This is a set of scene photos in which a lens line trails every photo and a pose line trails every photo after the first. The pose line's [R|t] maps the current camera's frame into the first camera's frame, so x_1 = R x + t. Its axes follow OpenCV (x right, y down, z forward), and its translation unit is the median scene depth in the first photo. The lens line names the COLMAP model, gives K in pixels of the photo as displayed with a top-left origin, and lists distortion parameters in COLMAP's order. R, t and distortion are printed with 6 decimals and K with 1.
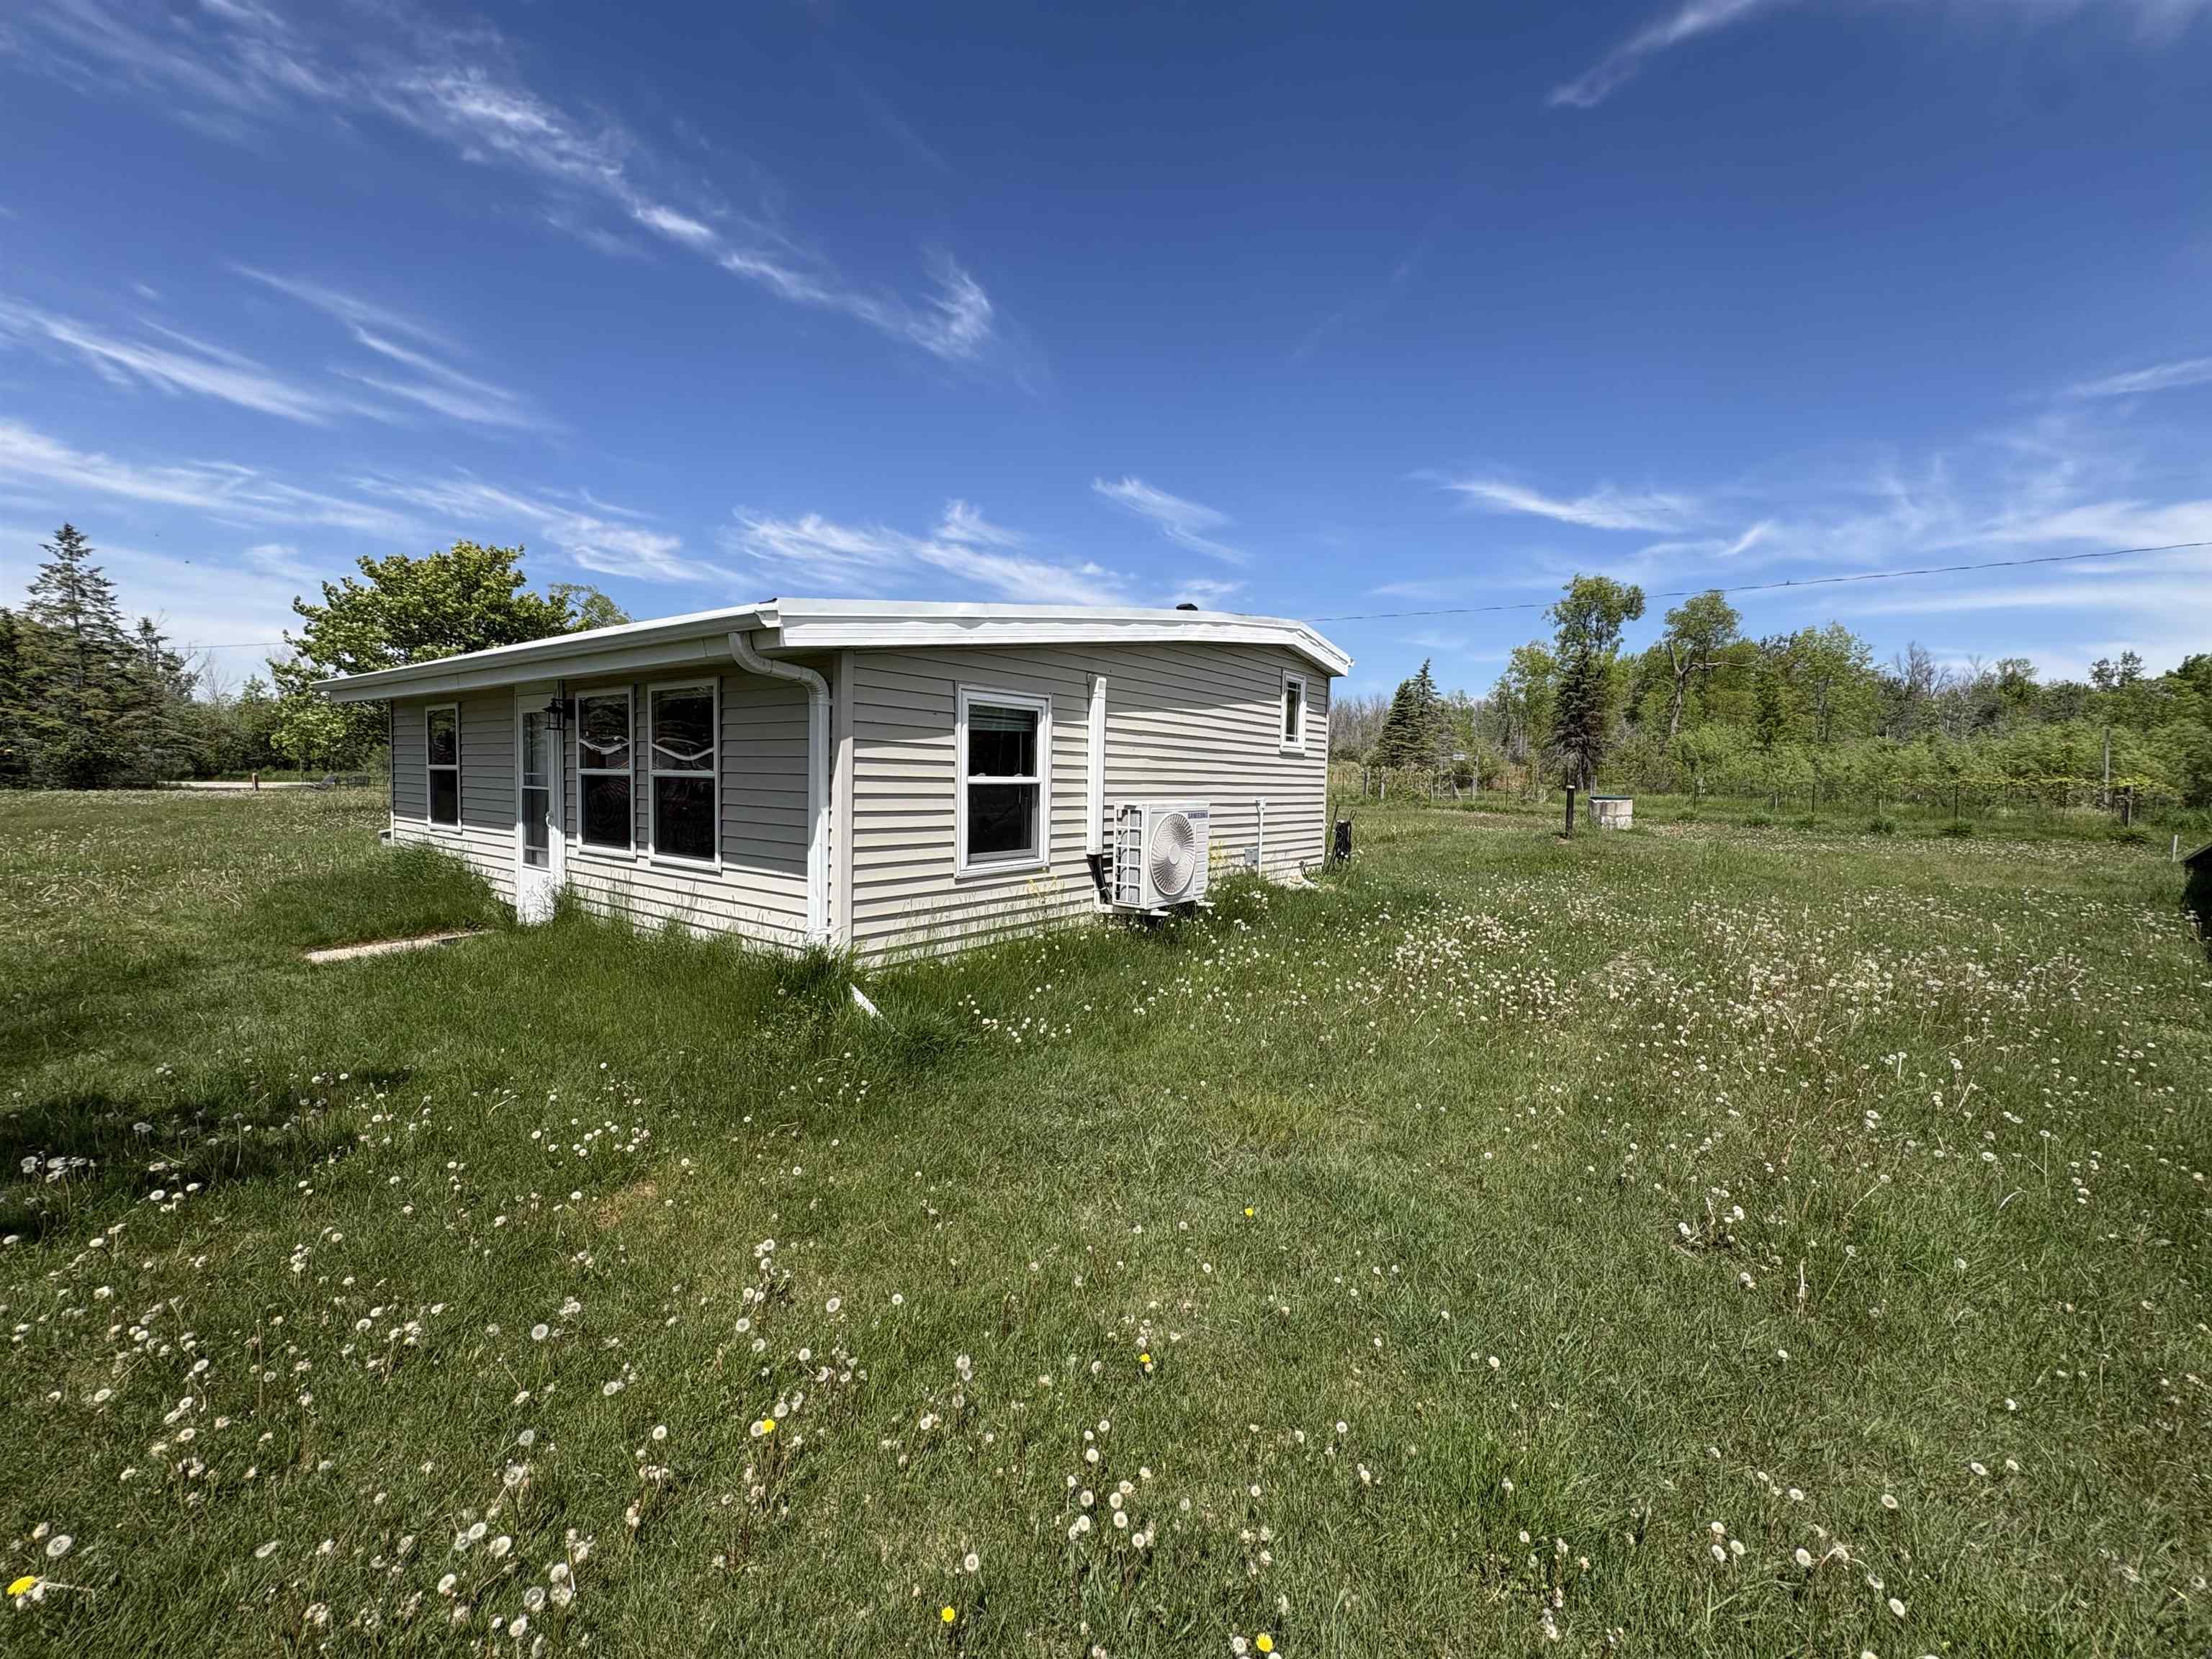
lens RADIAL K [[877.9, 0, 1100.5], [0, 877.9, 825.2], [0, 0, 1]] dist [0.001280, -0.000552]
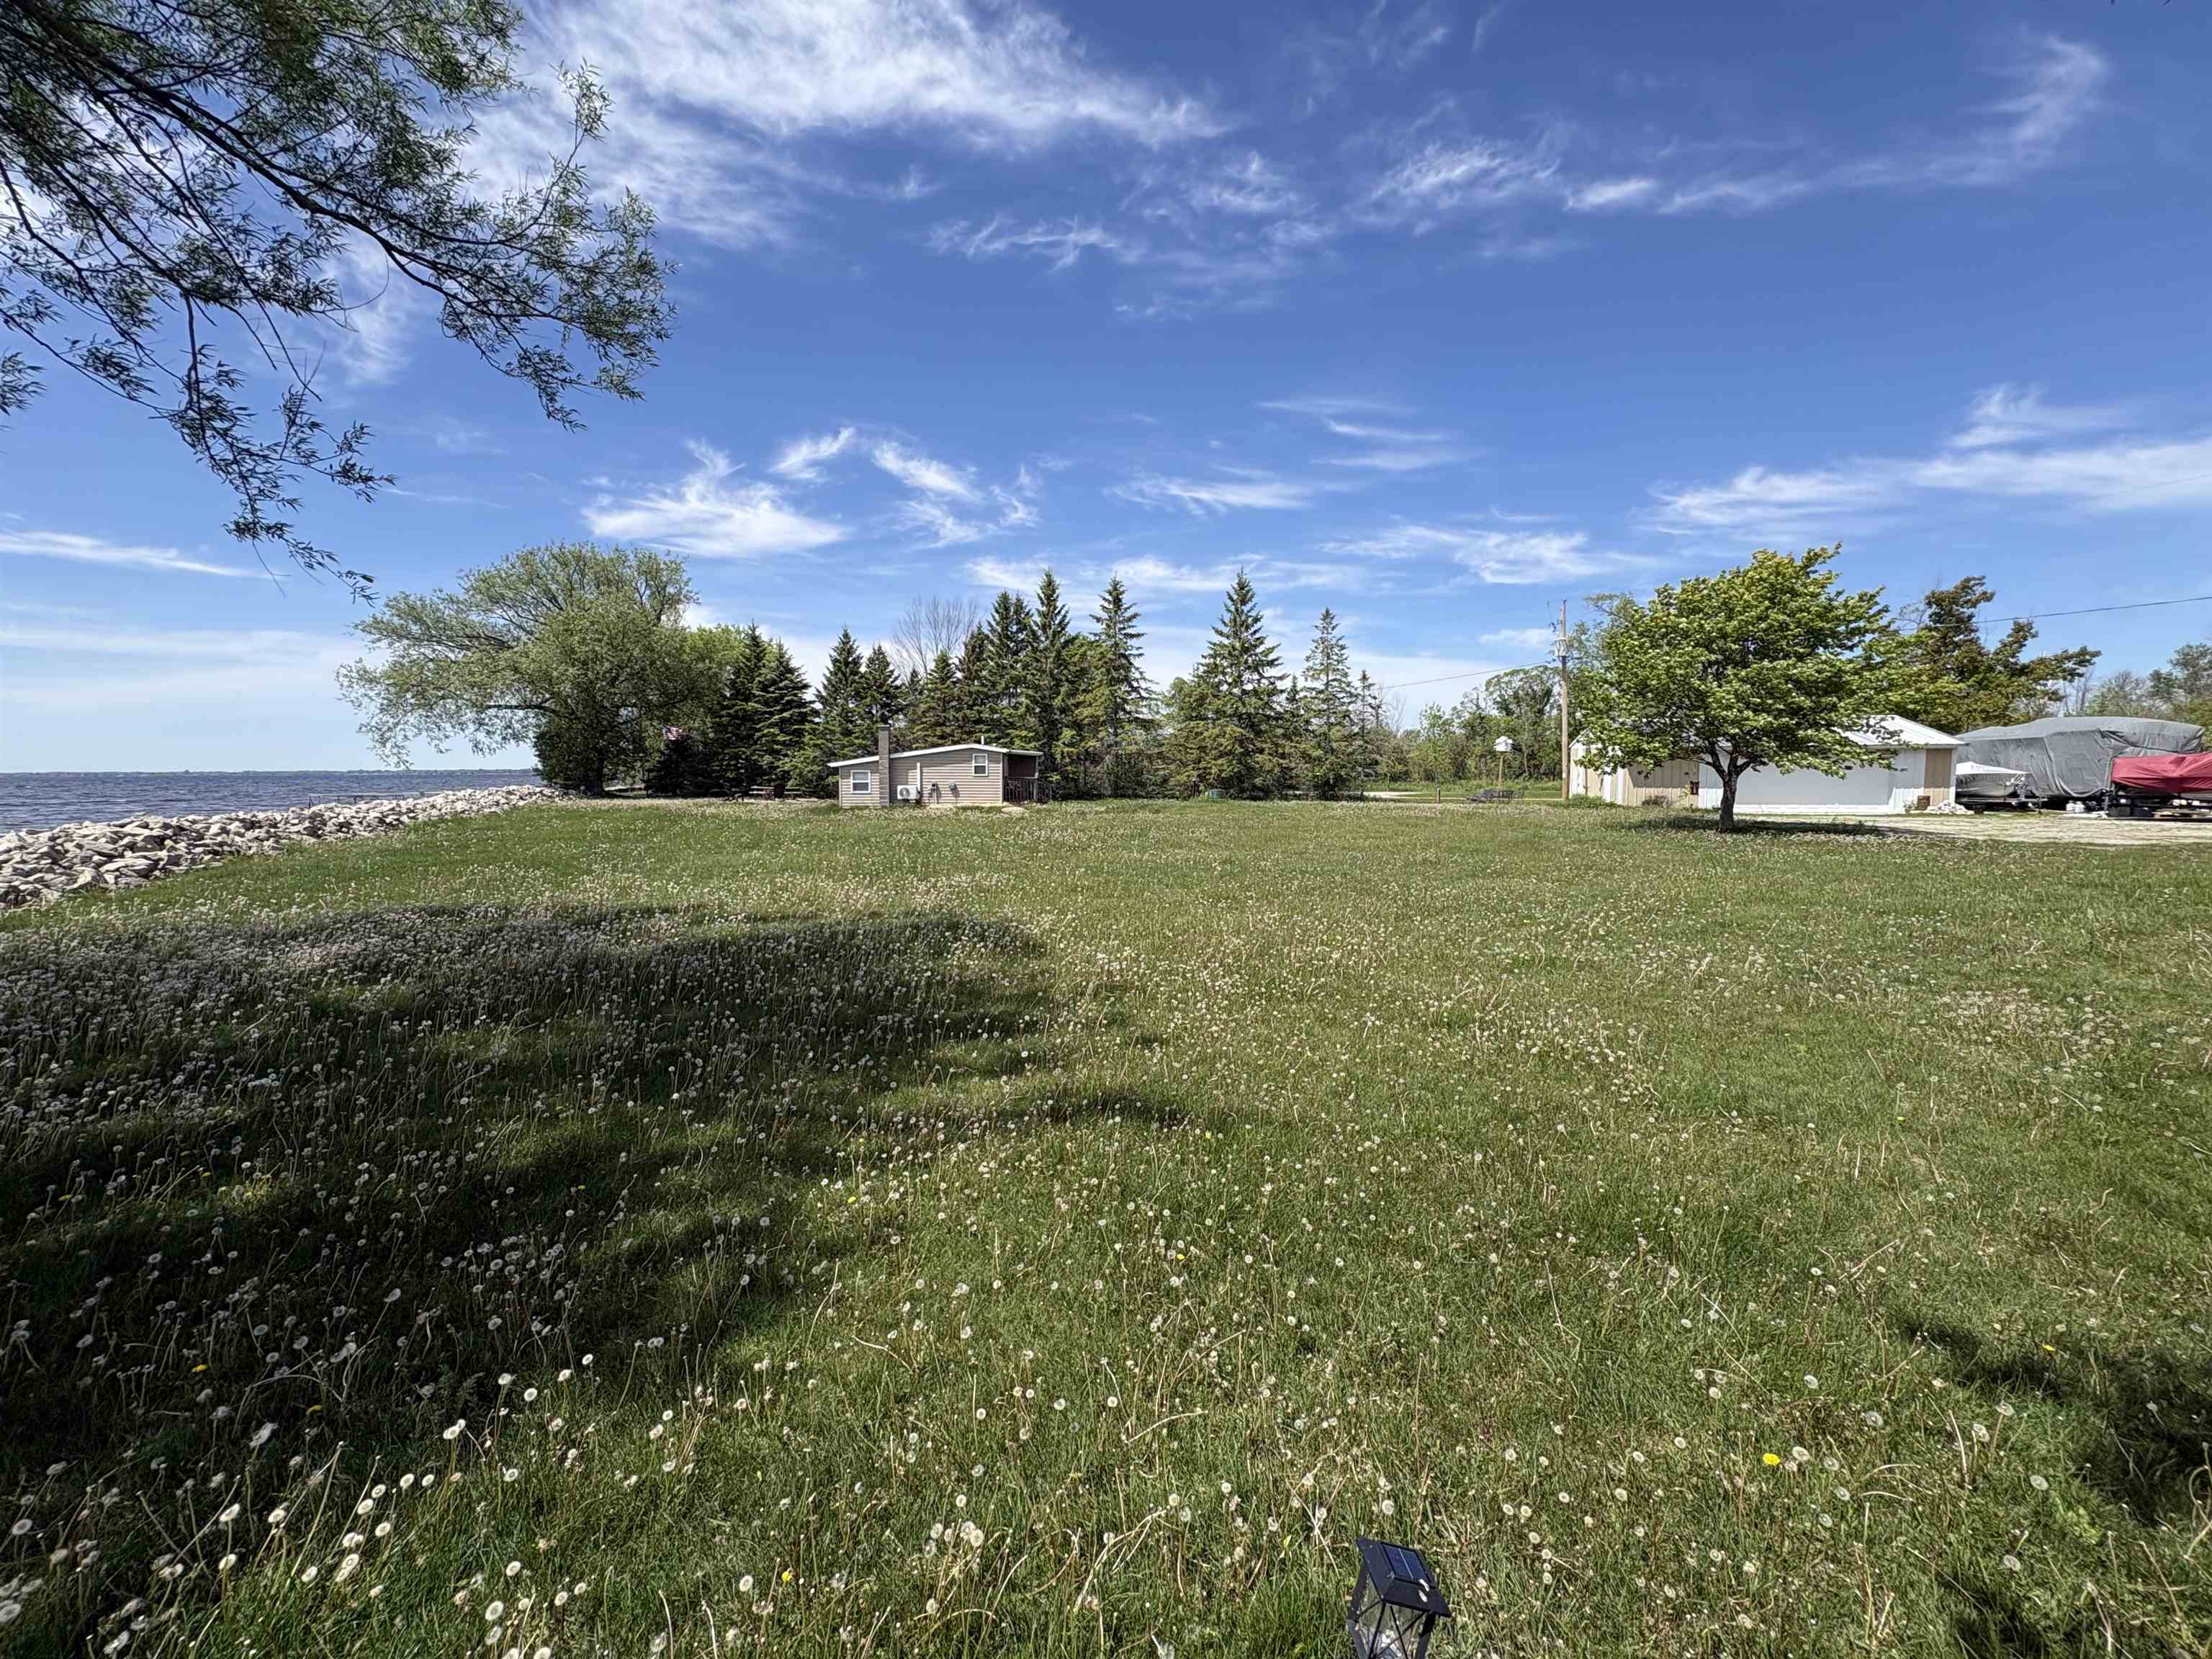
lens RADIAL K [[877.9, 0, 1108.7], [0, 877.9, 867.8], [0, 0, 1]] dist [0.001280, -0.000552]
pose [[0.596546, 0.072068, -0.799337, -0.767658], [-0.038046, 0.997380, 0.061530, -0.020900], [0.801677, -0.006294, 0.597725, -0.301519]]
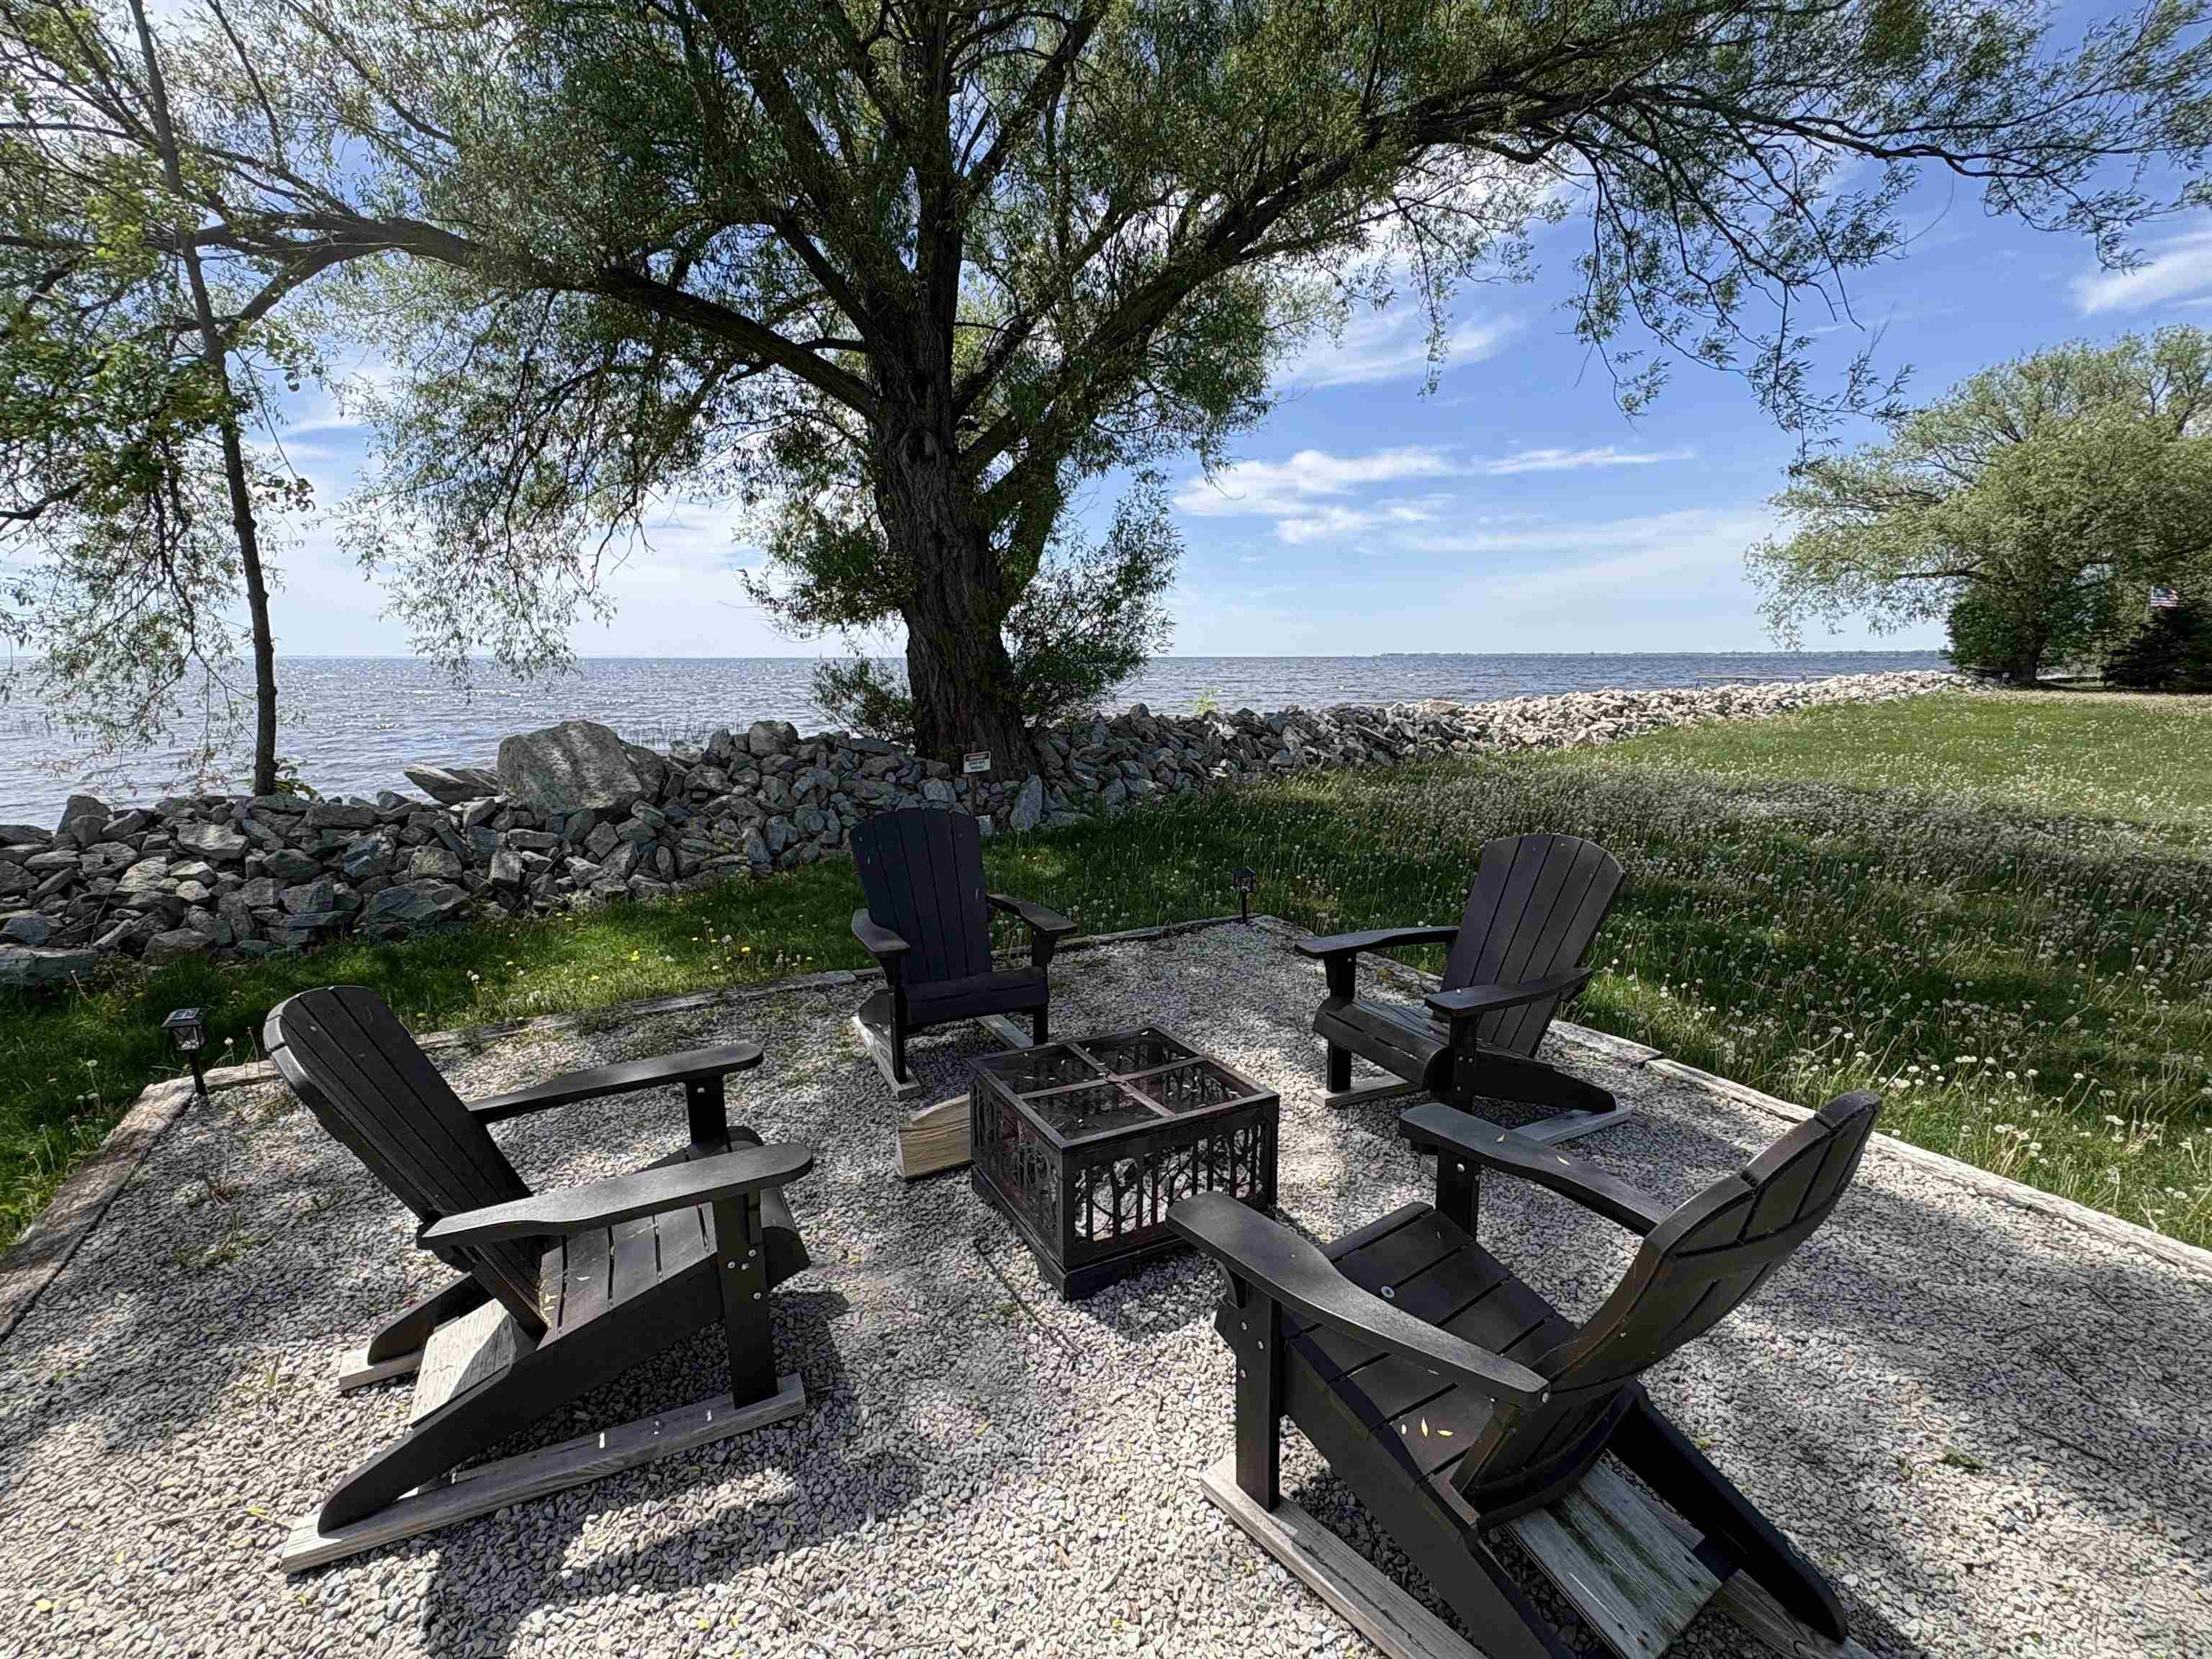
lens RADIAL K [[1046.9, 0, 1100.8], [0, 1046.9, 806.1], [0, 0, 1]] dist [-0.000544, 0.000169]
pose [[-0.566043, 0.103492, -0.817854, -0.532207], [-0.059530, 0.984367, 0.165764, -0.013162], [0.822224, 0.142517, -0.551033, -0.360952]]
